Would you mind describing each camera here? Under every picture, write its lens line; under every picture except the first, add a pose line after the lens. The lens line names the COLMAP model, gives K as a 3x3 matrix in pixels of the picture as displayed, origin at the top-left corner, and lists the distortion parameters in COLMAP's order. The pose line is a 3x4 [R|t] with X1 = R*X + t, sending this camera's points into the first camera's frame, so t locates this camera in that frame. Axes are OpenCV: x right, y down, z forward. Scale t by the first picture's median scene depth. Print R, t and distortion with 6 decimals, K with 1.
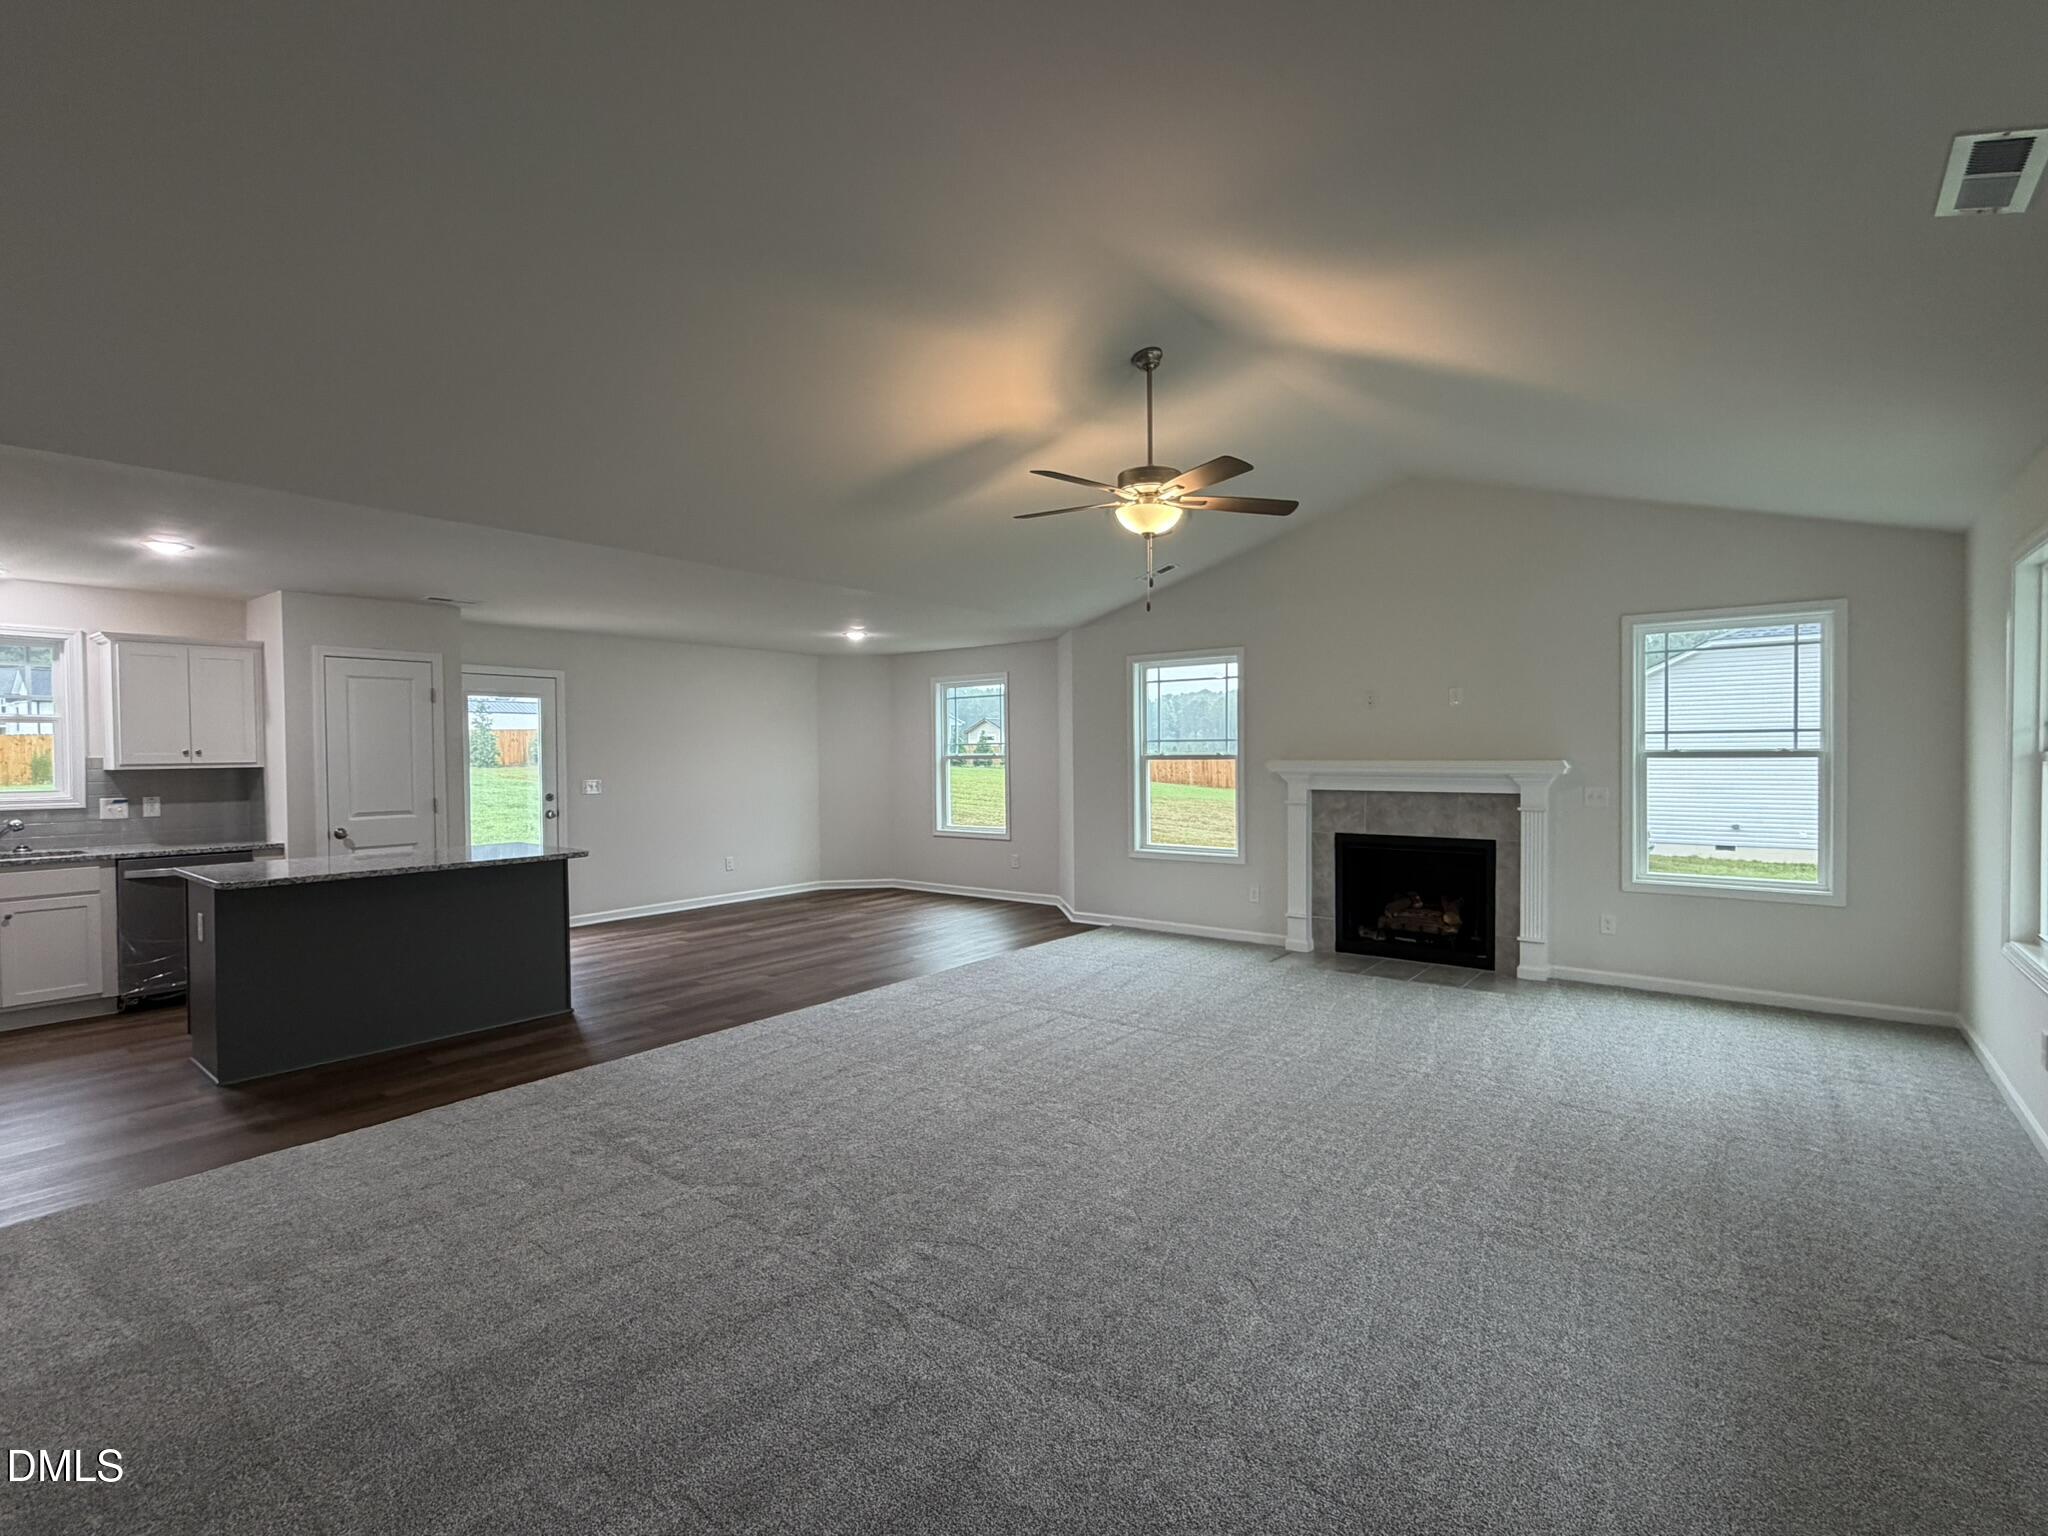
lens RADIAL K [[953.2, 0, 1019.6], [0, 953.2, 772.4], [0, 0, 1]] dist [-0.000875, 0.001115]
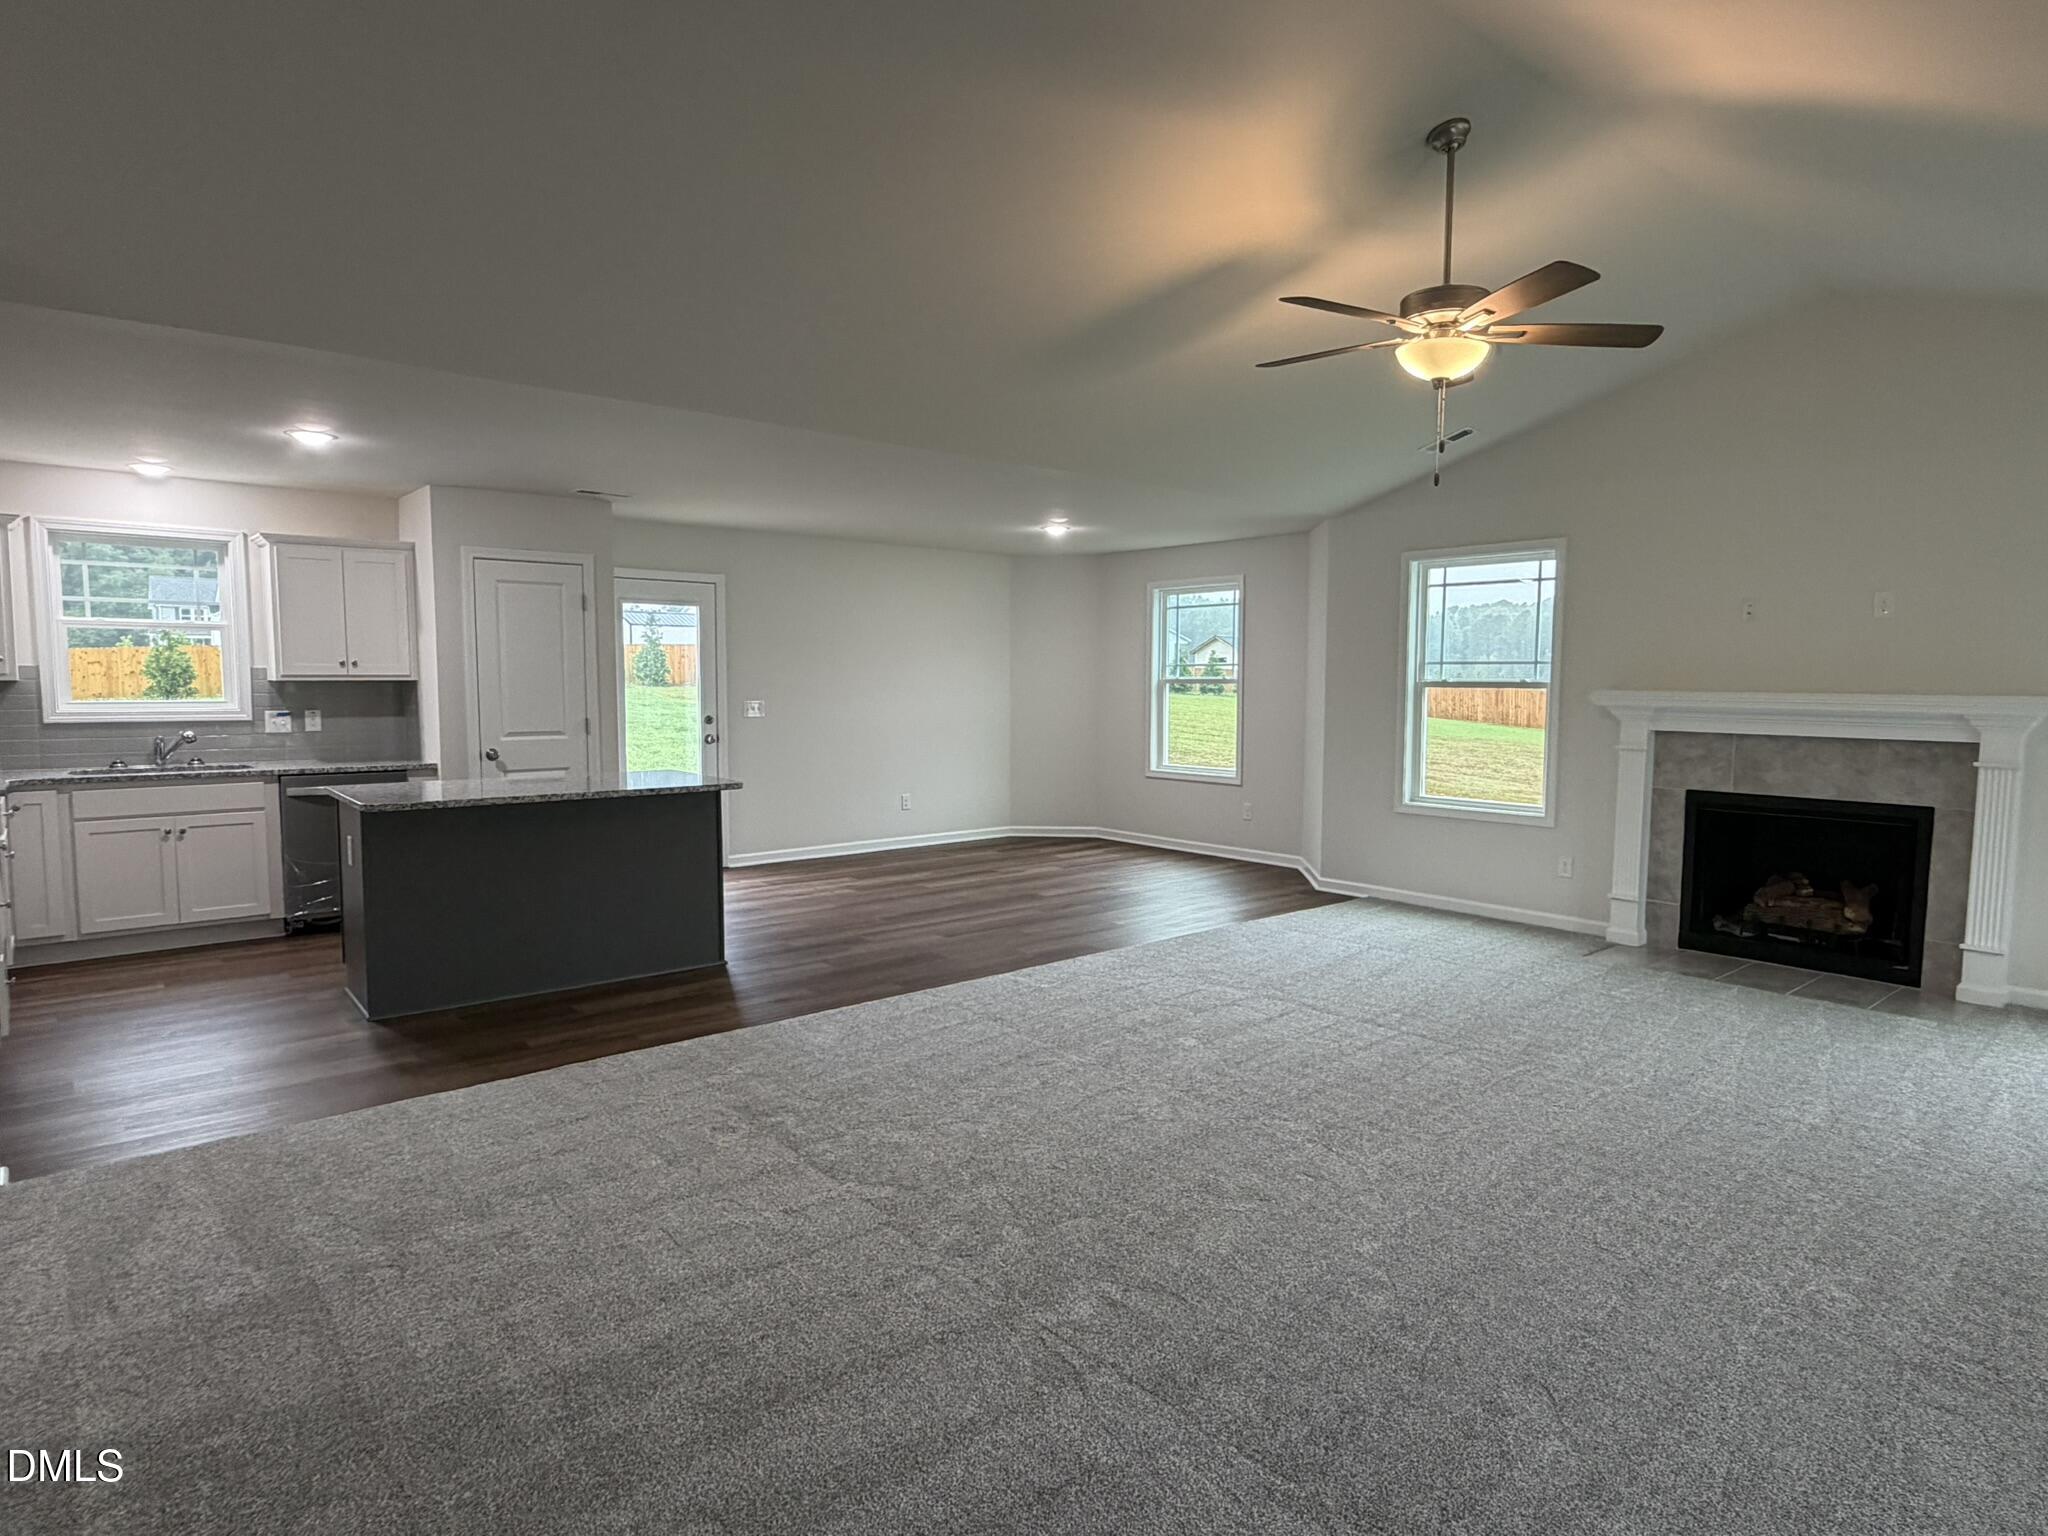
lens RADIAL K [[1140.9, 0, 1022.8], [0, 1140.9, 775.5], [0, 0, 1]] dist [-0.000835, 0.000470]
pose [[0.979410, 0.030362, -0.199584, 0.002375], [-0.017189, 0.997577, 0.067408, 0.001990], [0.201147, -0.062590, 0.977559, 0.036025]]
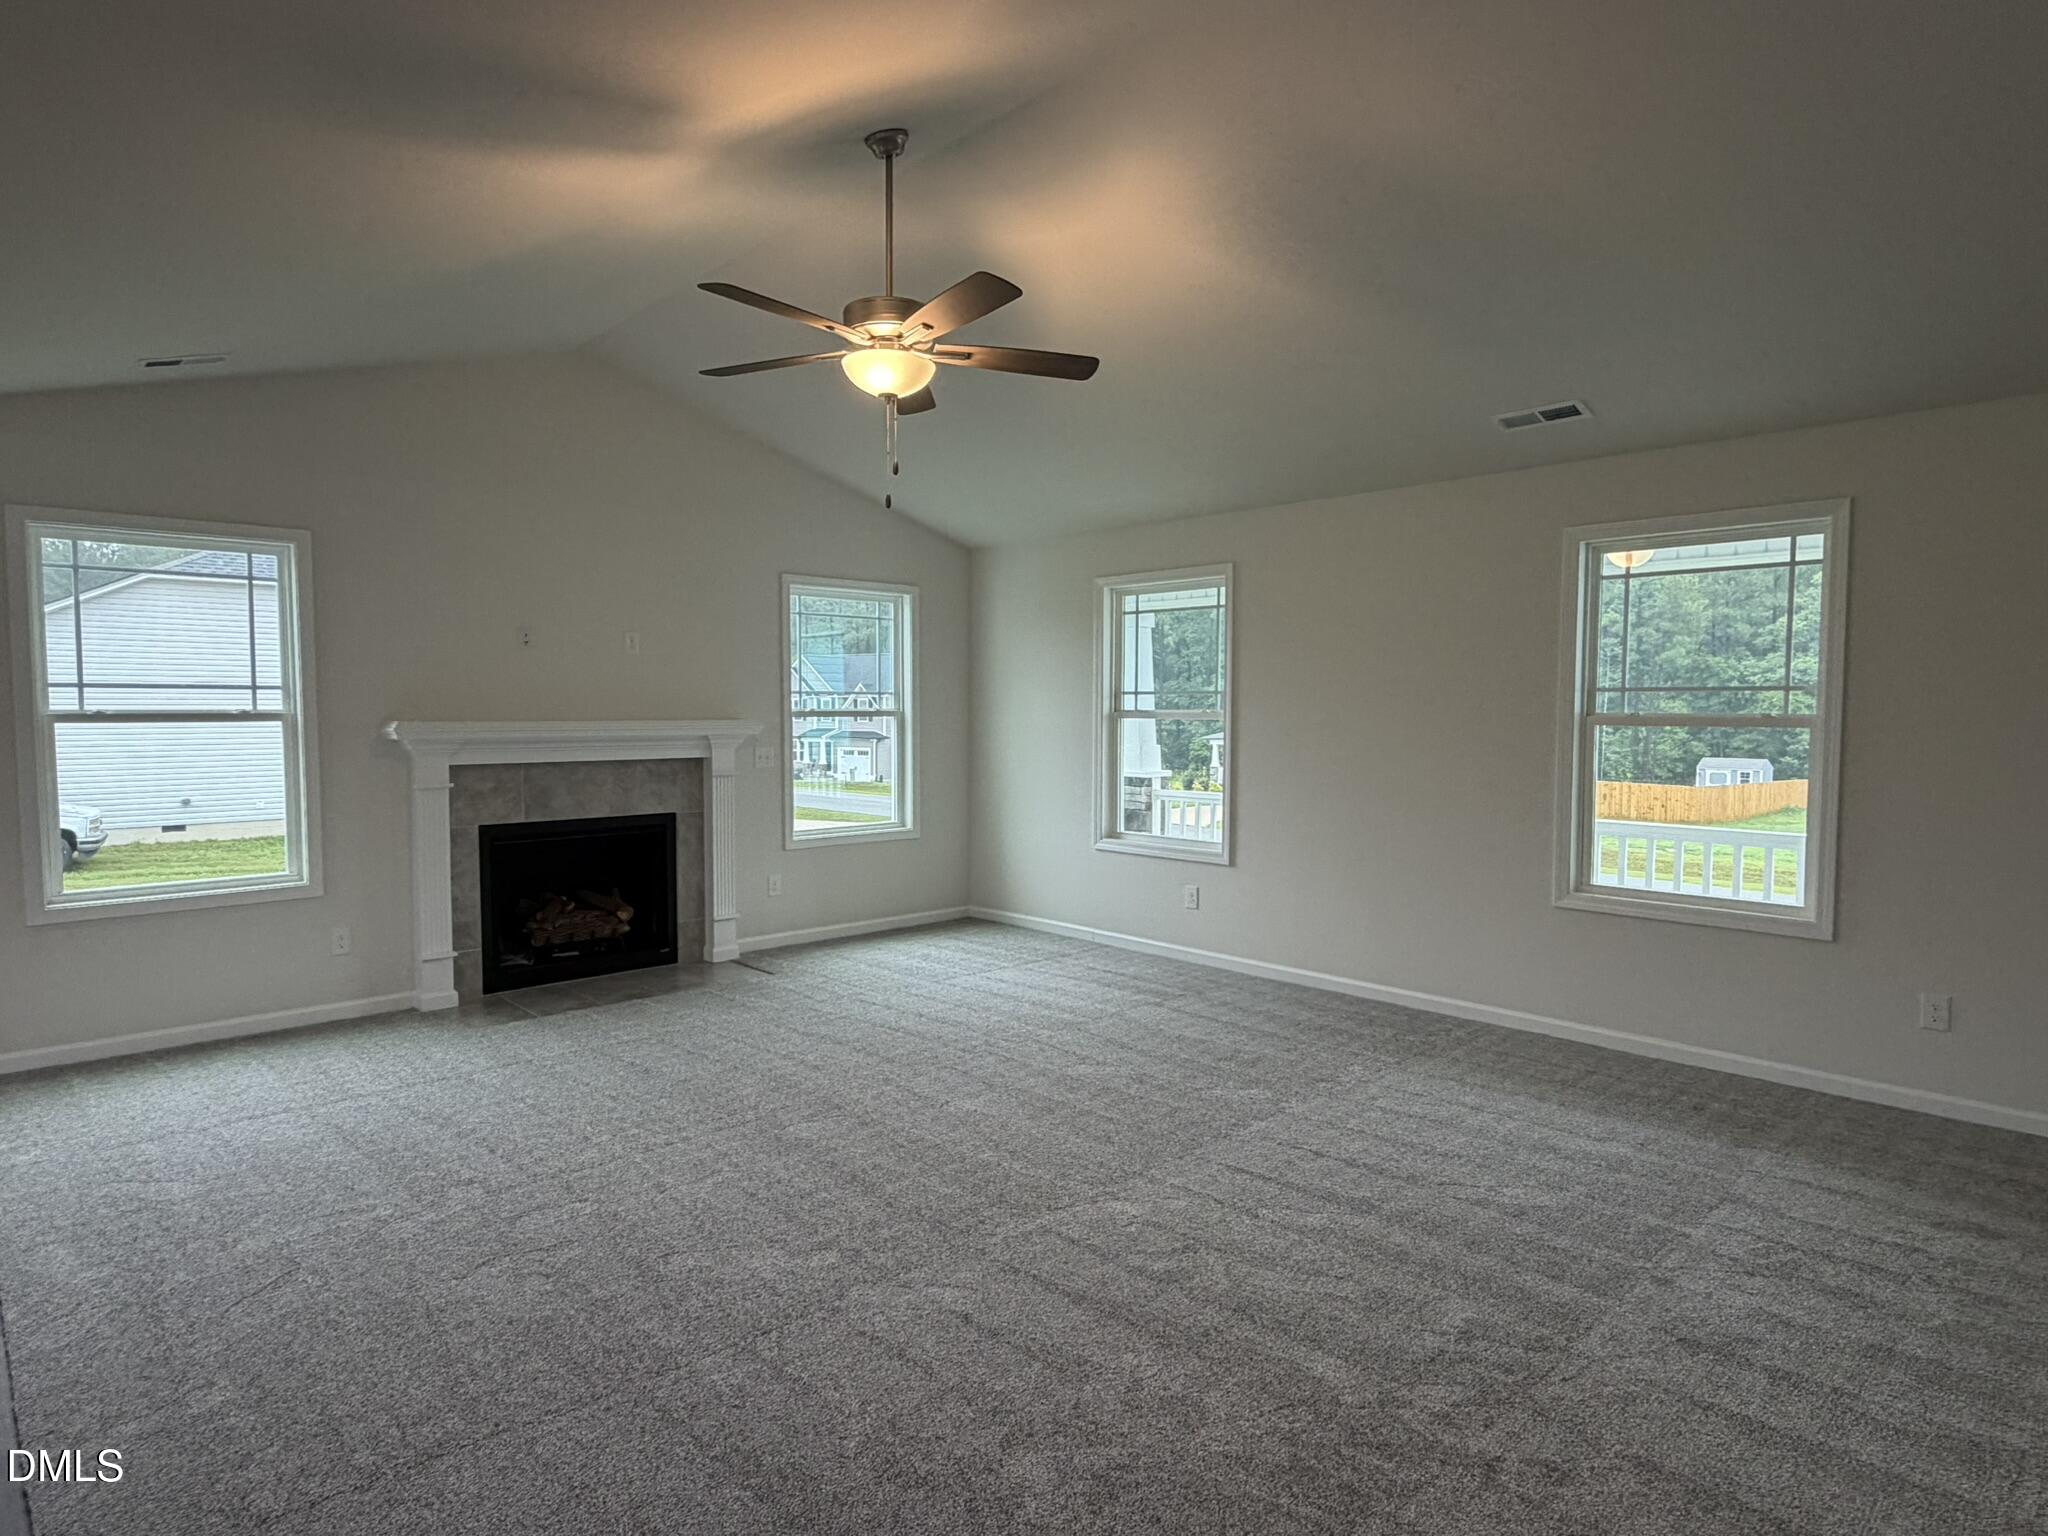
lens RADIAL K [[1140.9, 0, 978.9], [0, 1140.9, 800.3], [0, 0, 1]] dist [-0.000835, 0.000470]
pose [[0.186983, -0.072737, 0.979667, -0.513128], [0.019005, 0.997336, 0.070422, -0.008321], [-0.982179, 0.005451, 0.187867, 0.605308]]
